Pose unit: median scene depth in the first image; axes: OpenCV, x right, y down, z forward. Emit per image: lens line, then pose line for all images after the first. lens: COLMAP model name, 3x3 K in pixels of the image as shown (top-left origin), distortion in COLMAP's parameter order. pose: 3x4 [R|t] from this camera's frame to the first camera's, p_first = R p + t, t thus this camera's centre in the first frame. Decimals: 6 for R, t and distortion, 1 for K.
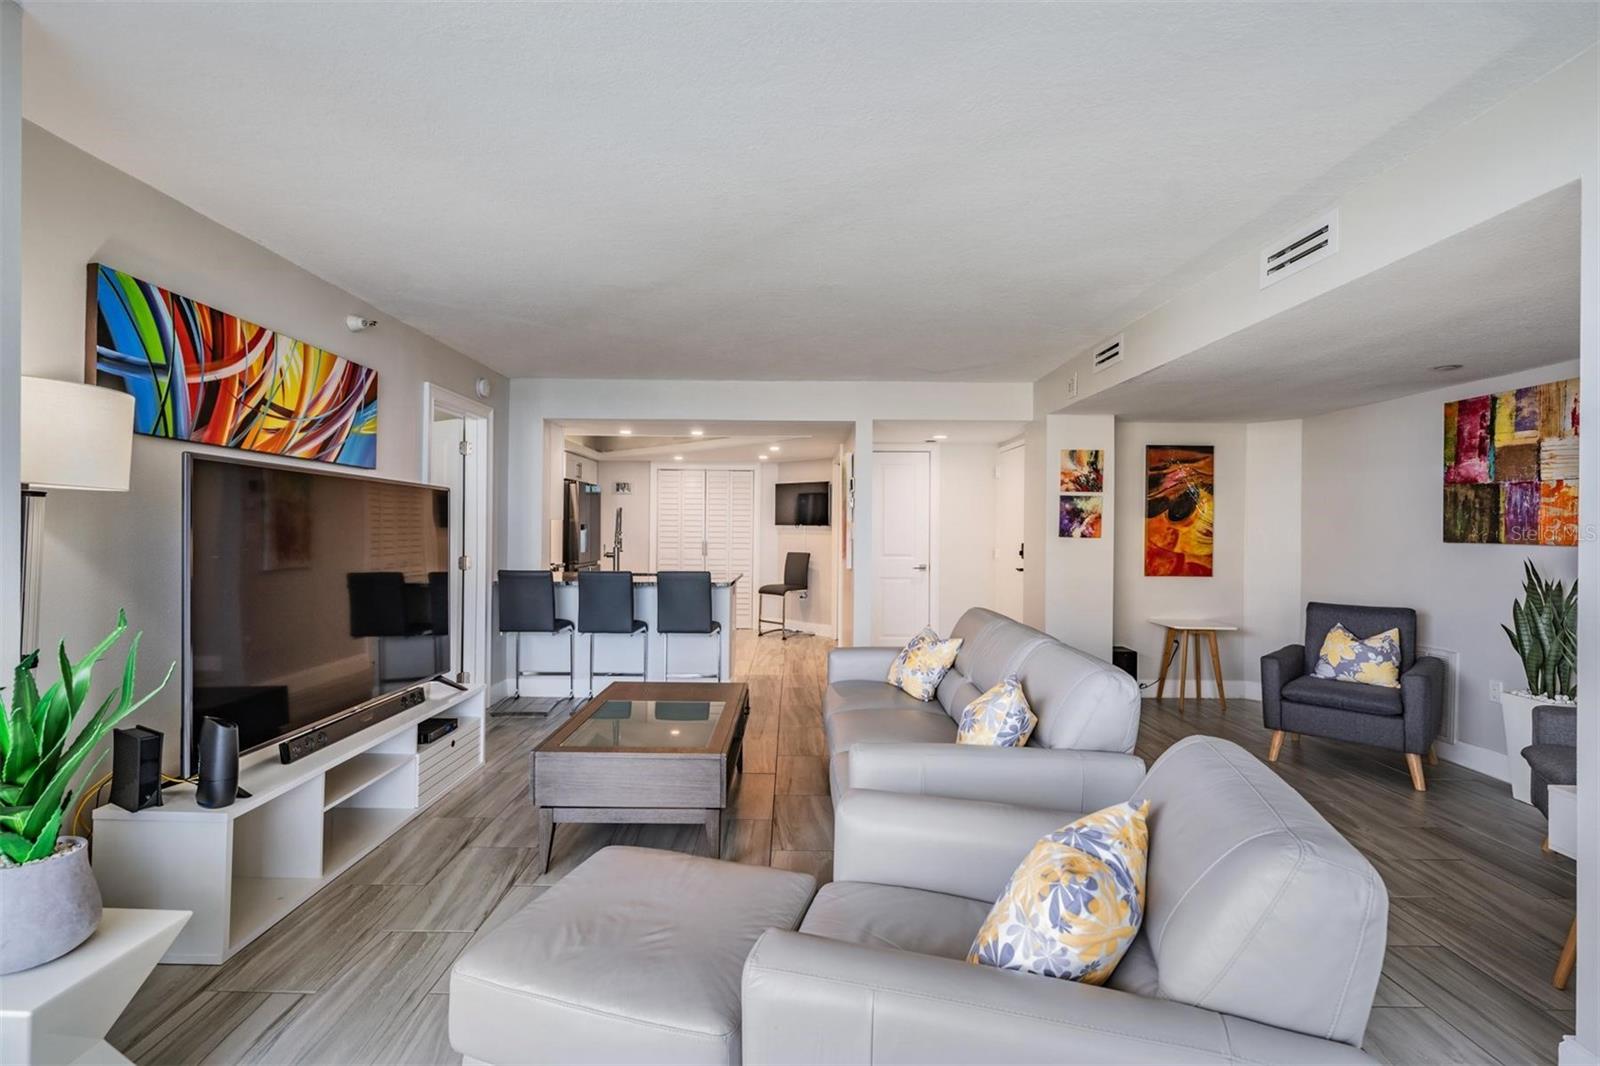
lens RADIAL K [[729.0, 0, 795.3], [0, 729.0, 527.8], [0, 0, 1]] dist [0.001220, -0.000159]
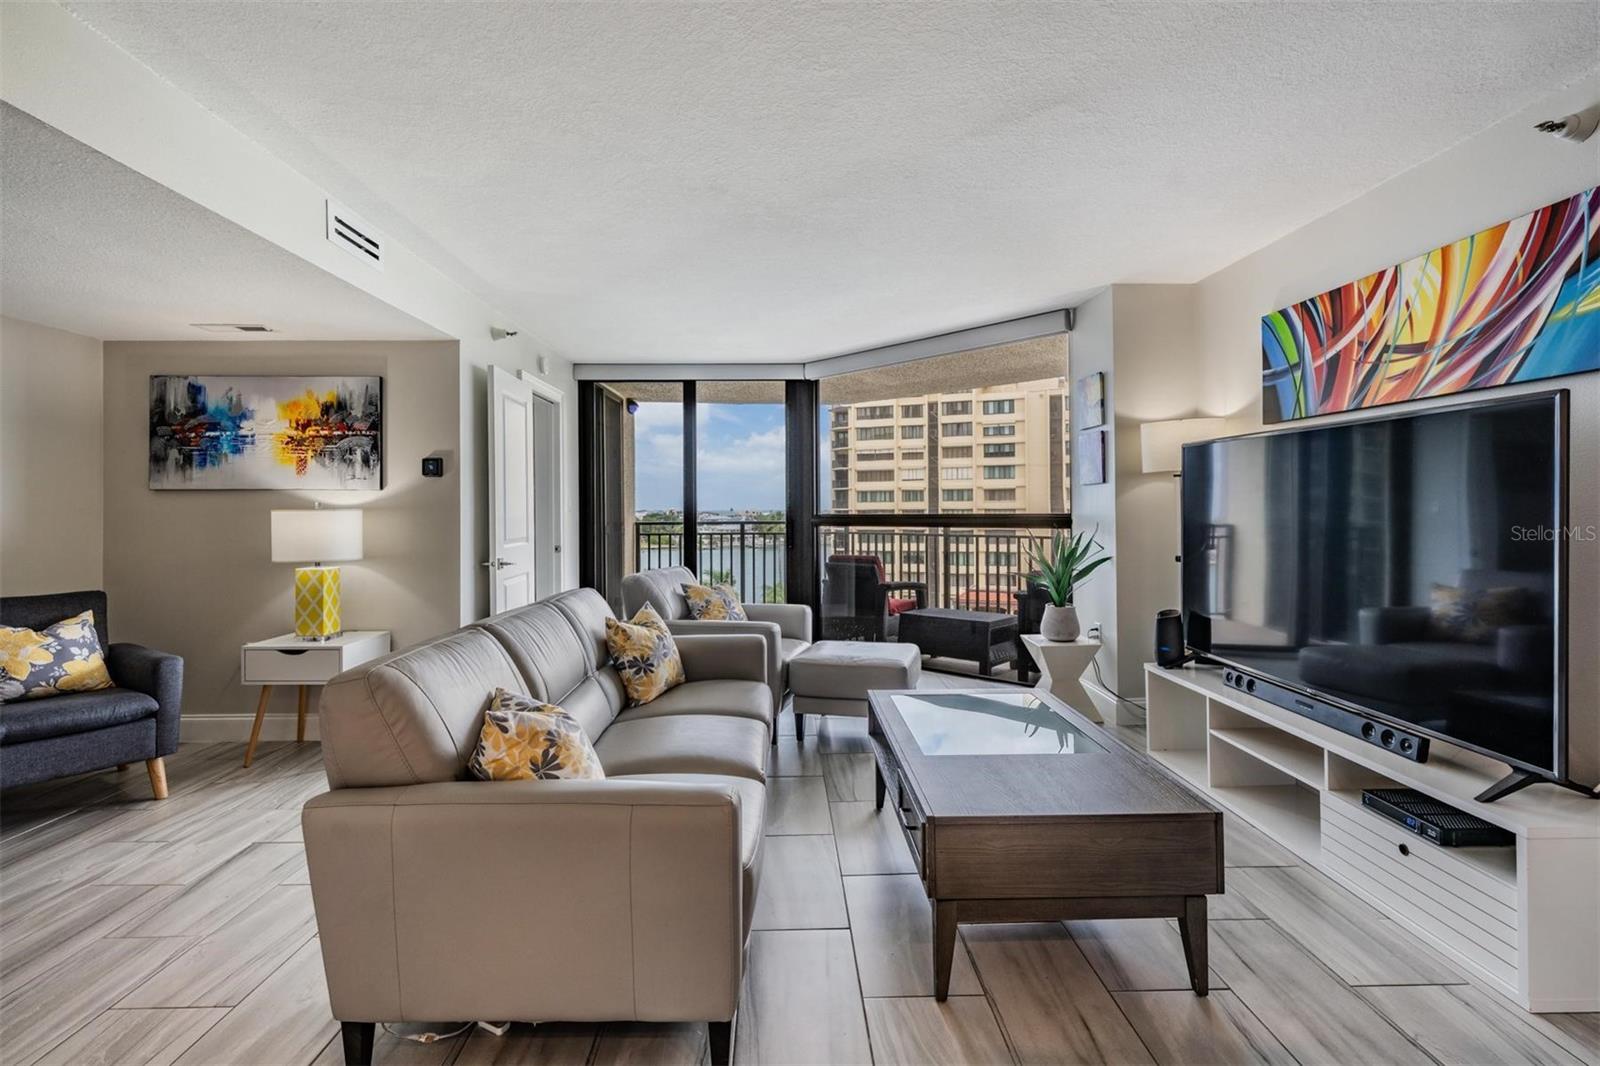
lens RADIAL K [[736.9, 0, 792.6], [0, 736.9, 502.3], [0, 0, 1]] dist [-0.000418, -0.000693]
pose [[-0.999881, -0.002273, -0.015260, 0.026012], [-0.002132, 0.999955, -0.009233, 0.023441], [0.015280, -0.009200, -0.999841, 1.476969]]
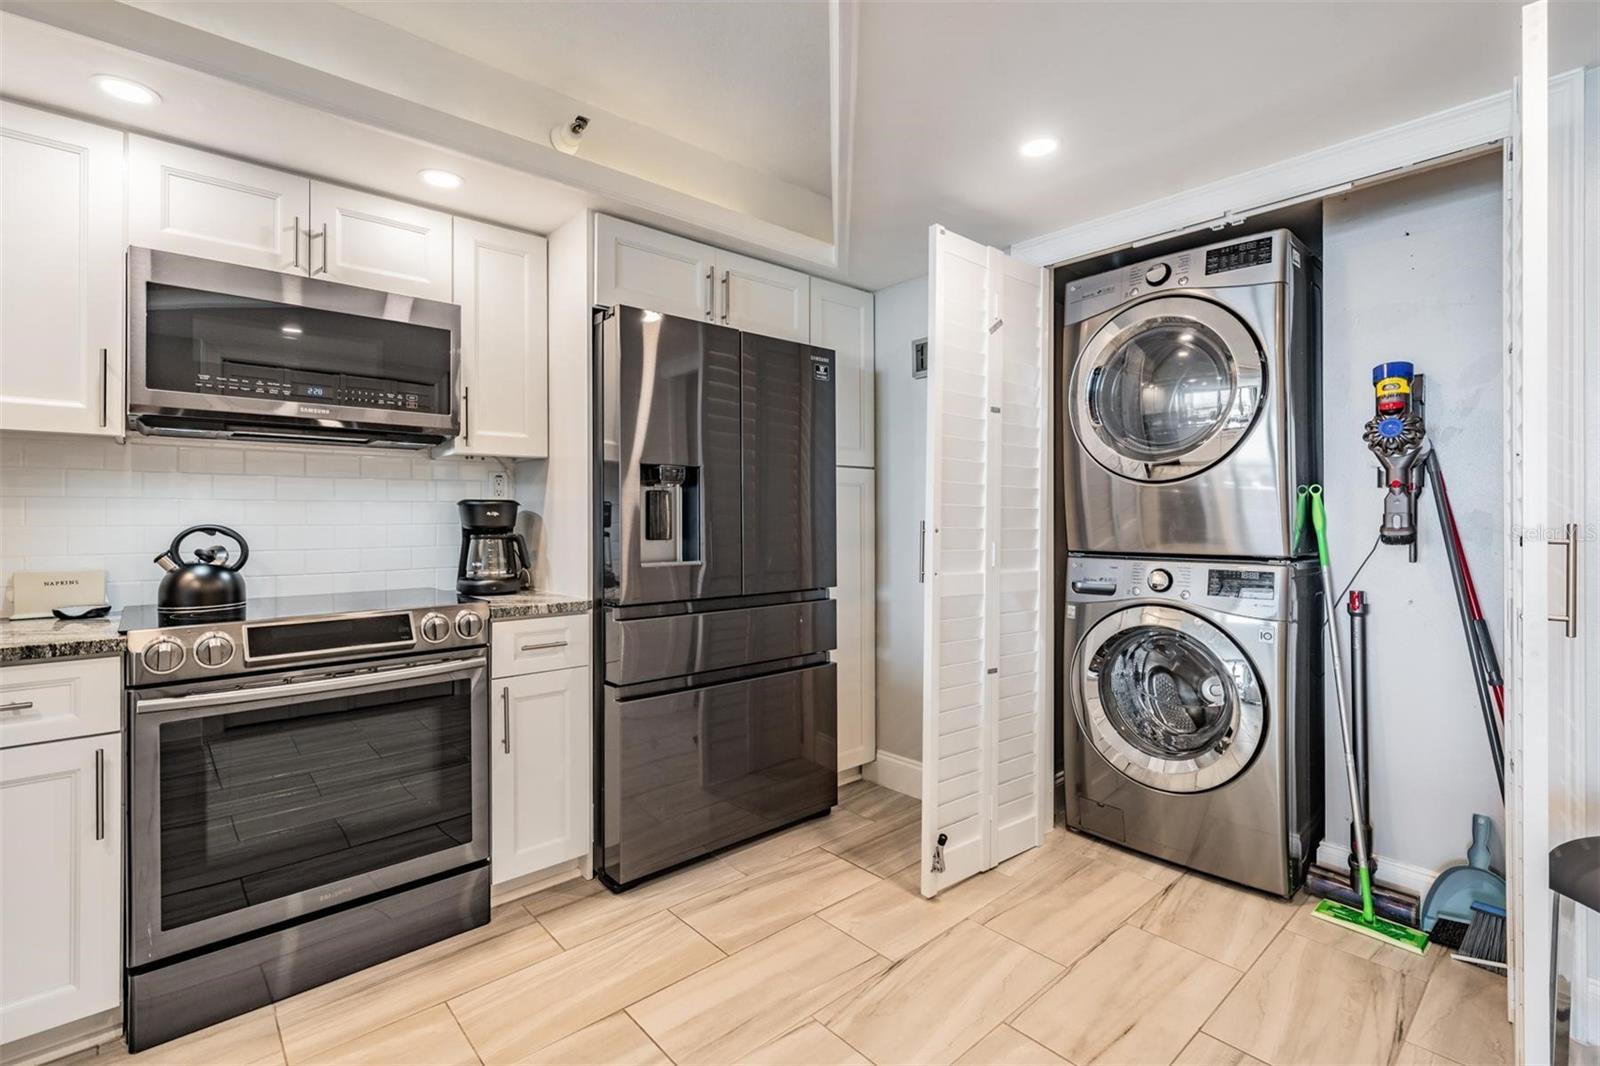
lens RADIAL K [[728.7, 0, 791.5], [0, 728.7, 516.3], [0, 0, 1]] dist [-0.000061, -0.000041]
pose [[0.658691, -0.012019, -0.752317, -0.102733], [0.007722, 0.999928, -0.009213, 0.039242], [0.752374, 0.000259, 0.658736, 1.810919]]
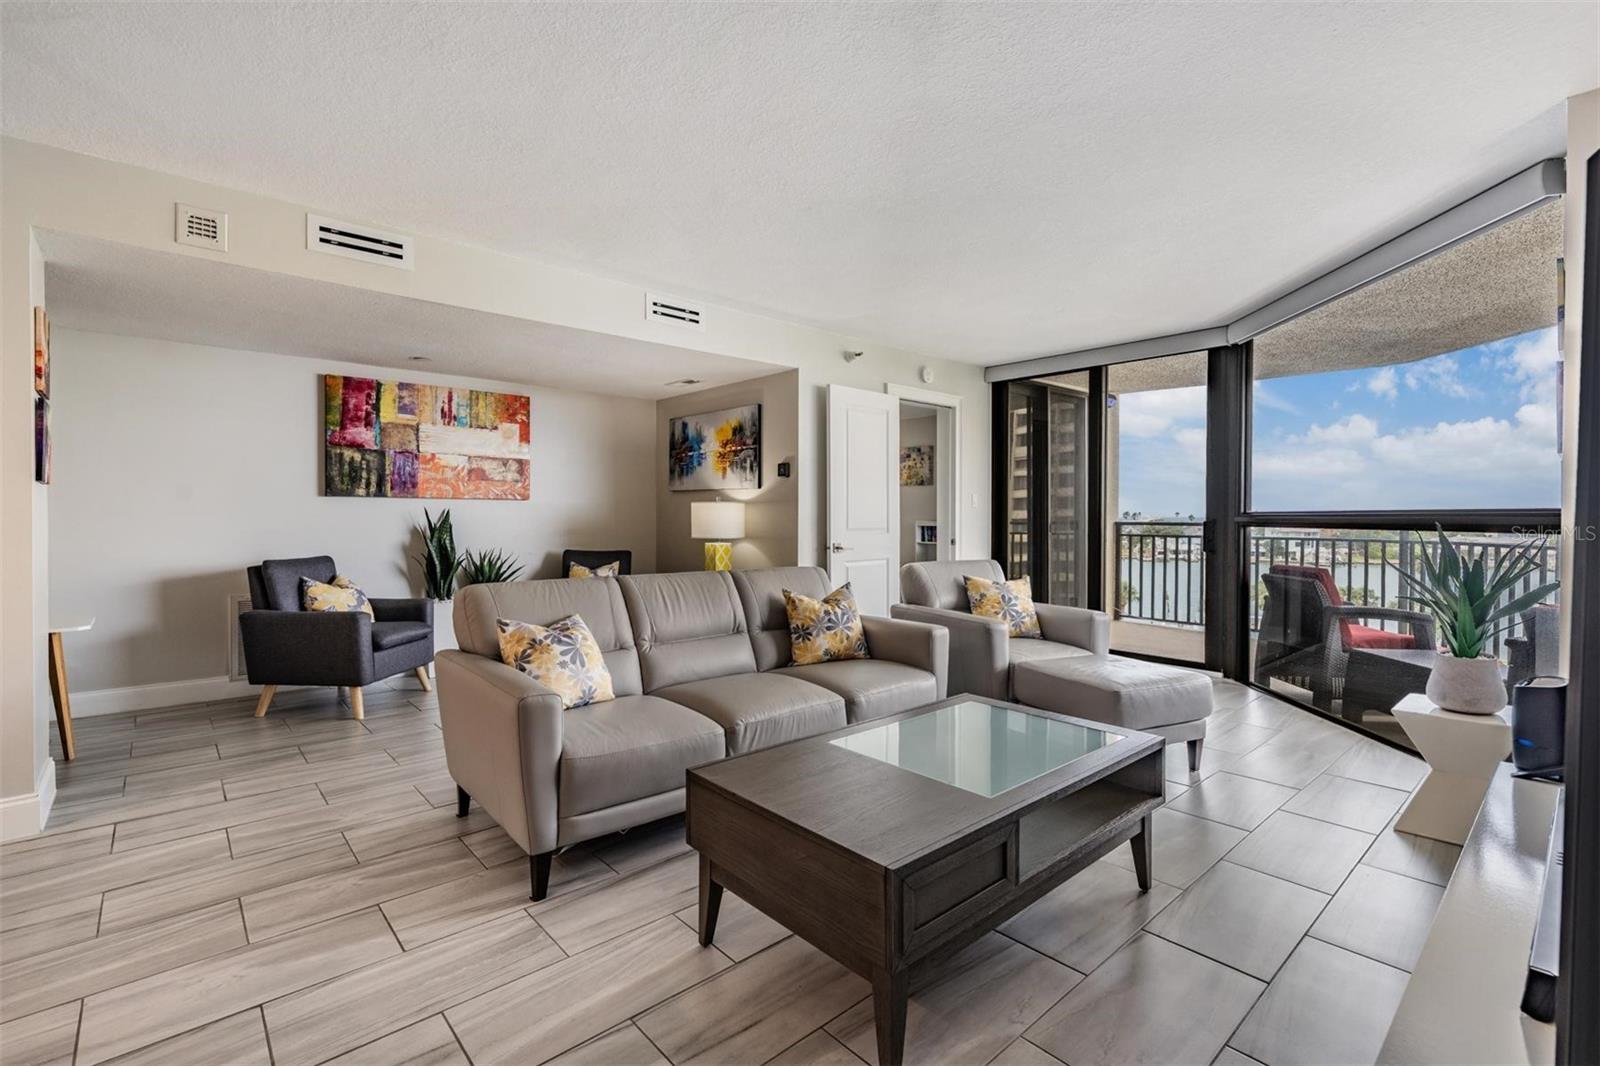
lens RADIAL K [[720.6, 0, 800.5], [0, 720.6, 524.5], [0, 0, 1]] dist [0.001558, -0.000600]
pose [[-0.661212, -0.021263, 0.749898, -0.484444], [-0.009028, 0.999751, 0.020387, 0.037616], [-0.750145, 0.006710, -0.661239, 1.281457]]
